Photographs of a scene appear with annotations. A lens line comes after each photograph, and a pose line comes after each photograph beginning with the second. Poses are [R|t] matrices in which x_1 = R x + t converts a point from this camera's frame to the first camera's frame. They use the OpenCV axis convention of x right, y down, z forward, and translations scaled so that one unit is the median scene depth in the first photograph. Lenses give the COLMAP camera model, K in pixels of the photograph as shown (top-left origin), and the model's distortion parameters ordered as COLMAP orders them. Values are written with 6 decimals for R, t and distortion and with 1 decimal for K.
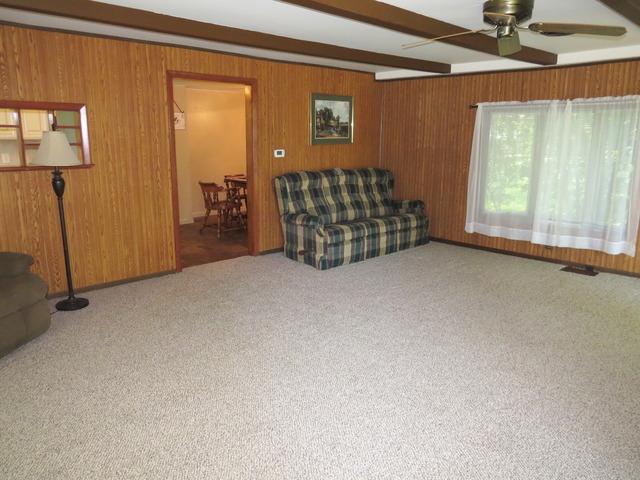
lens RADIAL K [[469.3, 0, 323.7], [0, 469.3, 239.3], [0, 0, 1]] dist [-0.010970, -0.003305]
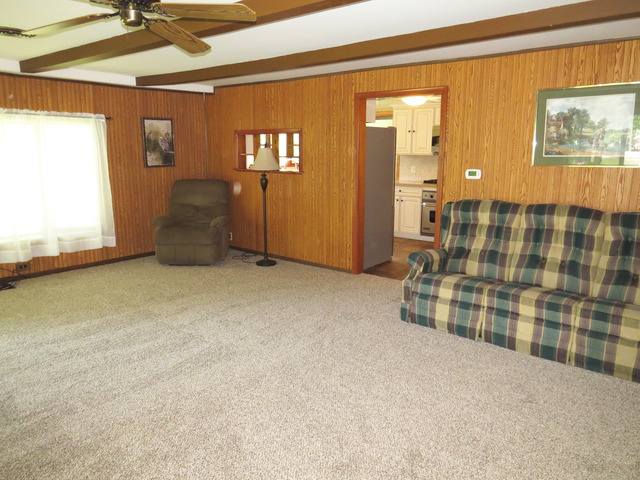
lens RADIAL K [[469.3, 0, 323.7], [0, 469.3, 239.3], [0, 0, 1]] dist [-0.010970, -0.003305]
pose [[0.123700, 0.181060, -0.975661, 0.715083], [-0.220036, 0.963742, 0.150951, -0.153053], [0.967617, 0.196008, 0.159055, 0.707920]]
